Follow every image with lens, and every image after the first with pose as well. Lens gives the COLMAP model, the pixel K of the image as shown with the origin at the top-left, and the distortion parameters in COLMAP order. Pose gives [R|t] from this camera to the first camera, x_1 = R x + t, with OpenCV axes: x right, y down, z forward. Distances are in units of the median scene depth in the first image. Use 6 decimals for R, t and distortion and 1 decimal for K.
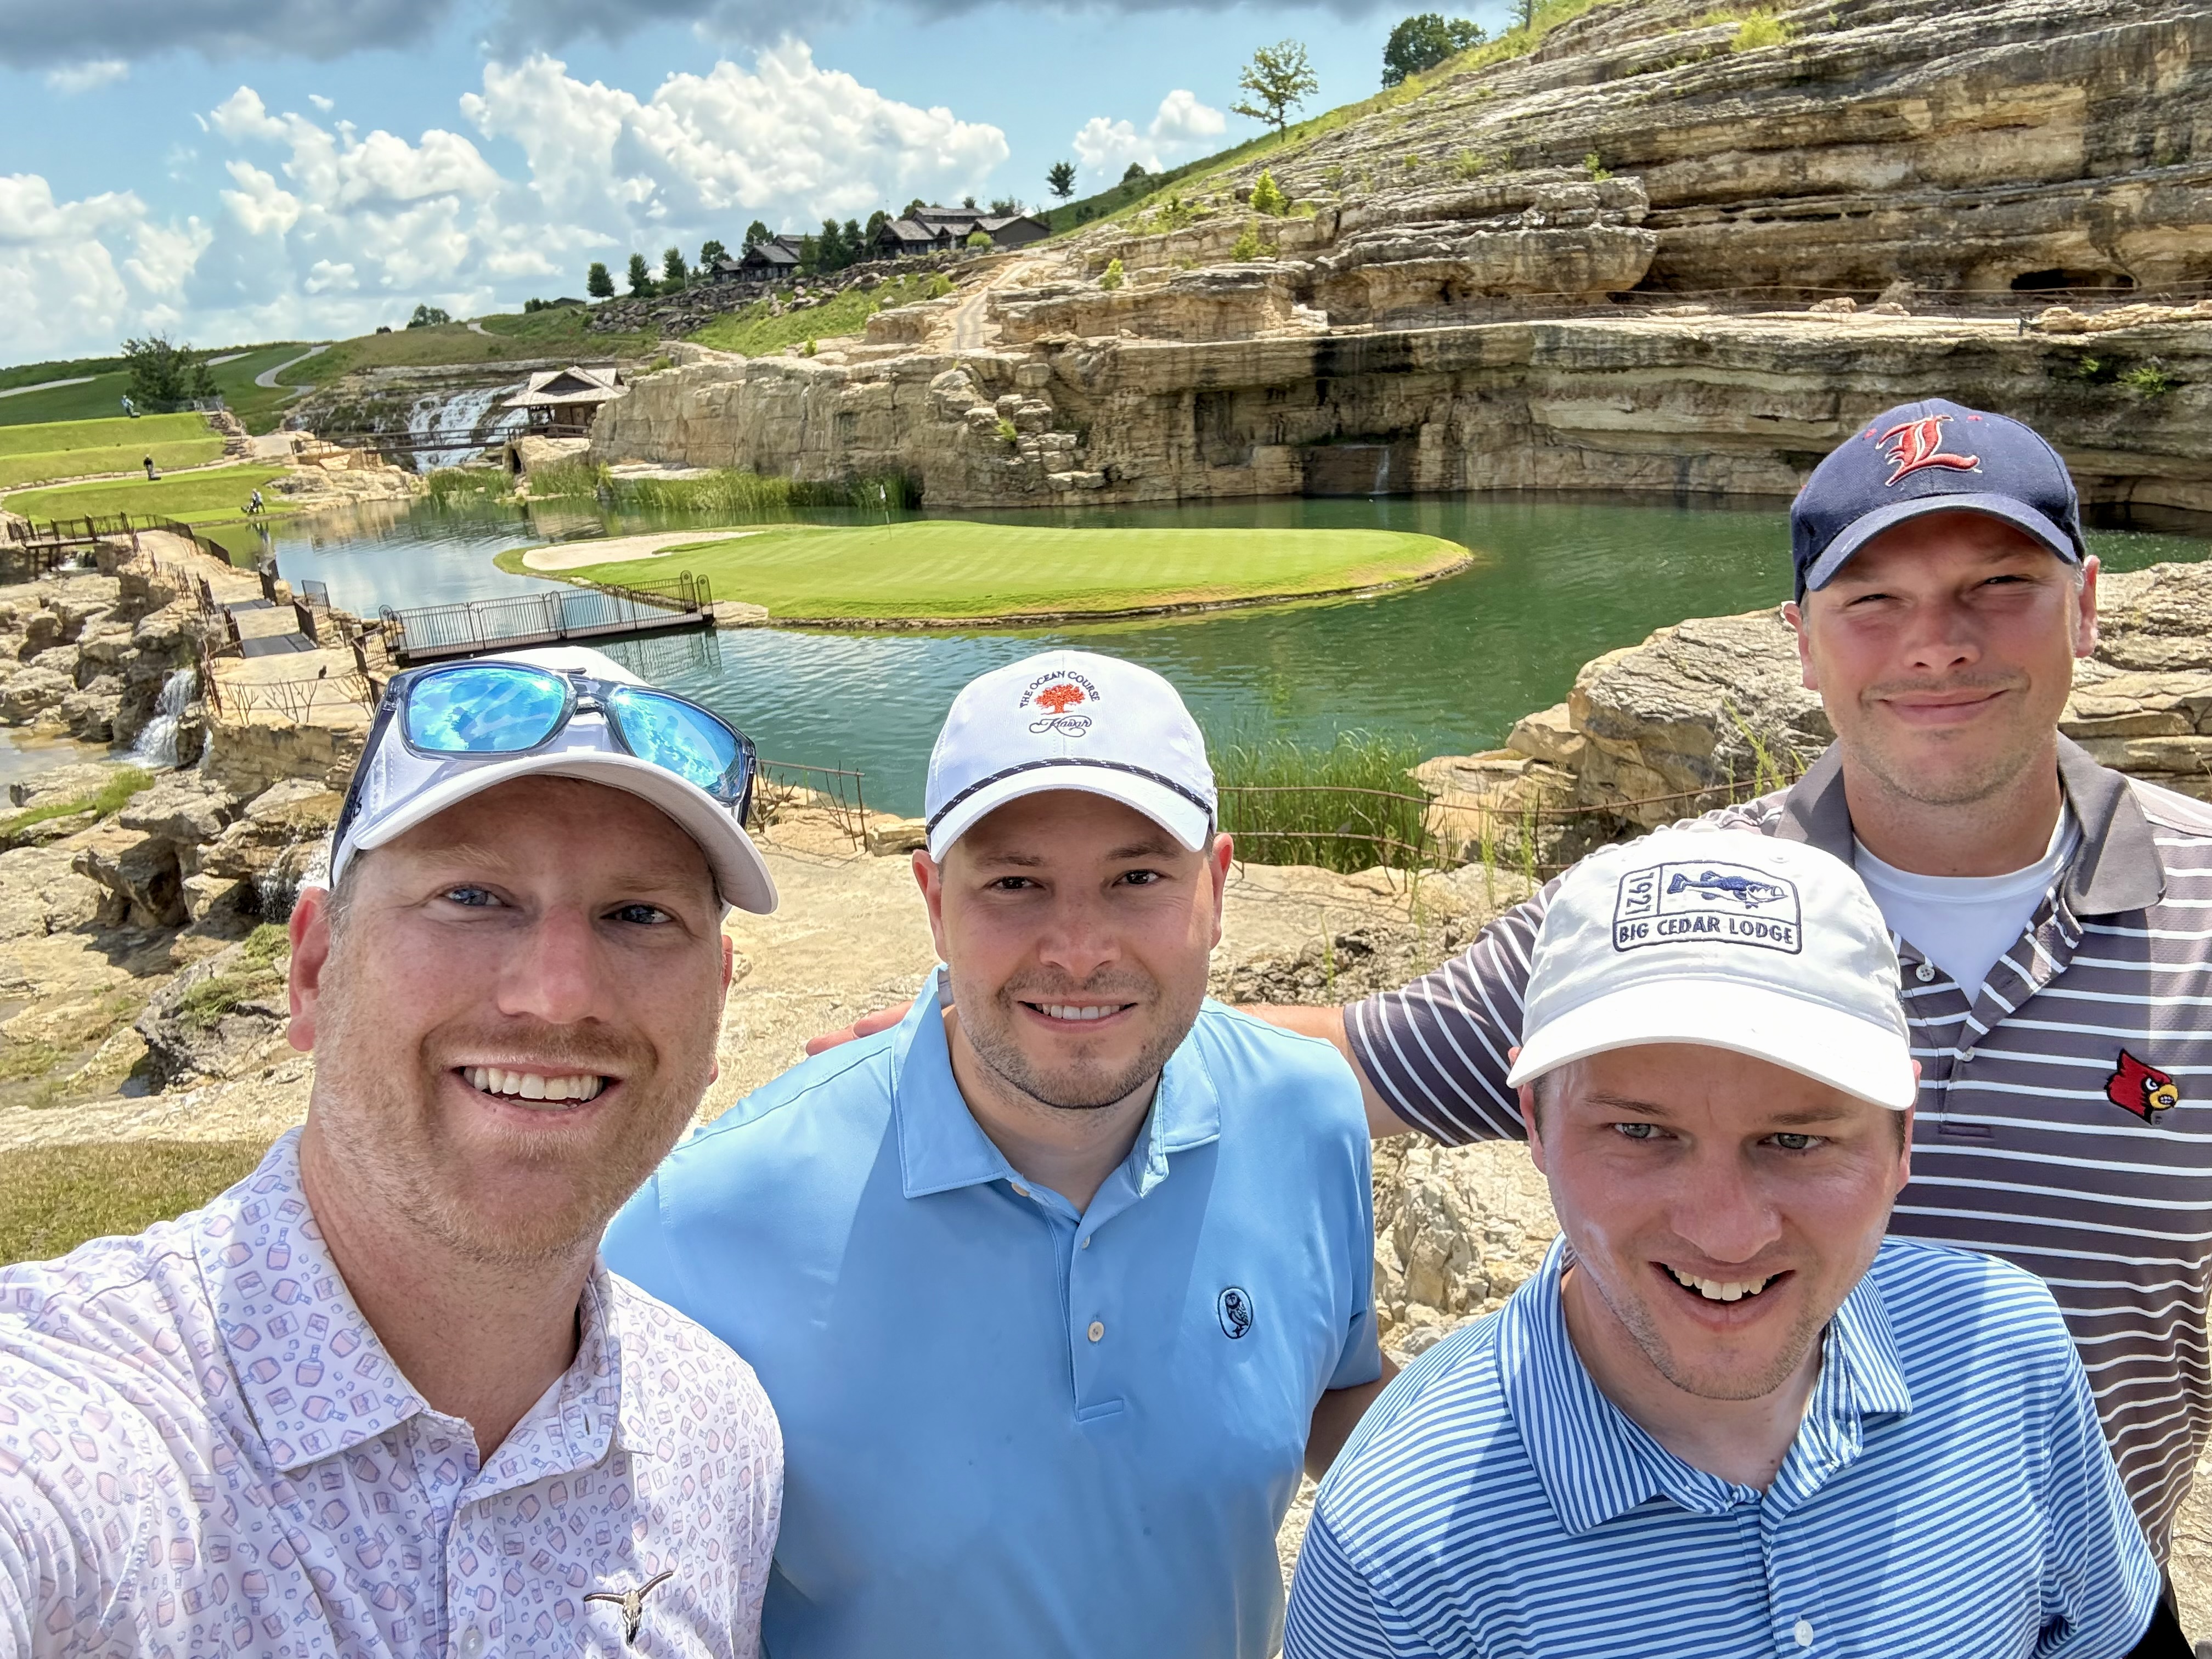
lens RADIAL K [[1589.1, 0, 1092.6], [0, 1589.1, 868.7], [0, 0, 1]] dist [0.112678, -0.147247]
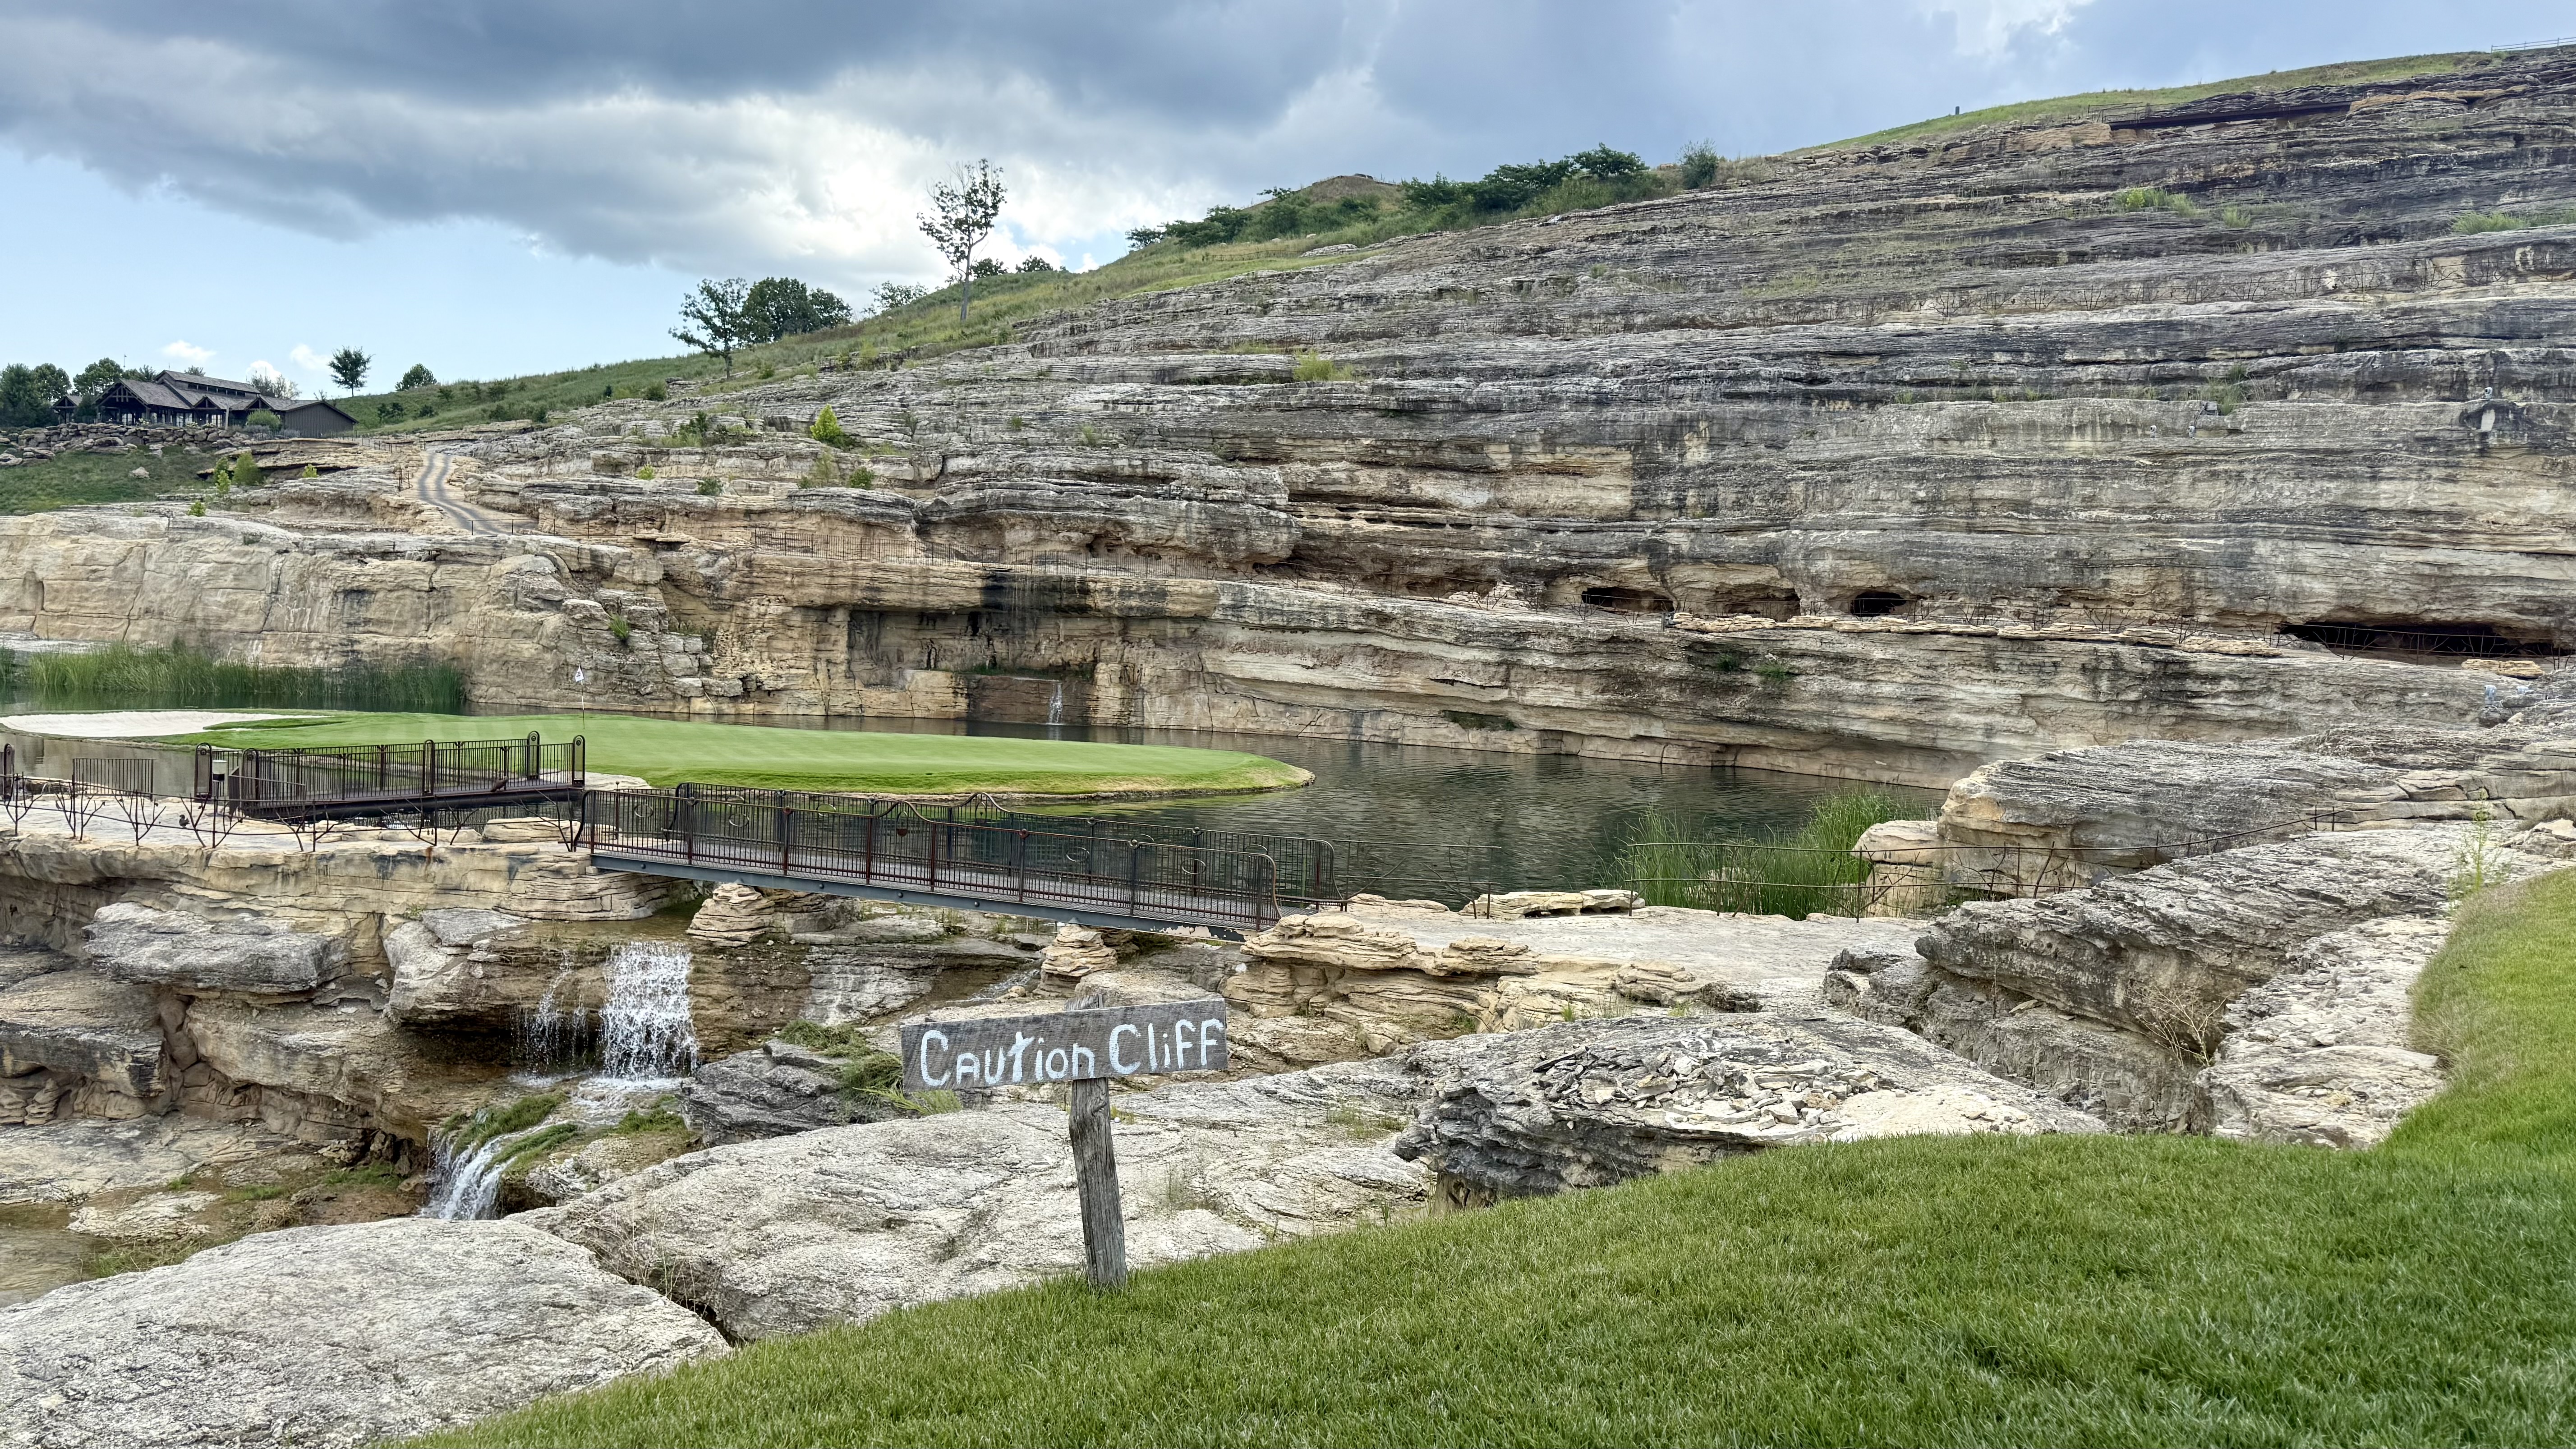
lens RADIAL K [[1827.3, 0, 1298.2], [0, 1827.3, 820.3], [0, 0, 1]] dist [0.032014, -0.031940]
pose [[0.857234, 0.049042, 0.512587, -0.247430], [0.058148, 0.979867, -0.190994, 0.045338], [-0.511634, 0.193532, 0.837124, -0.014722]]
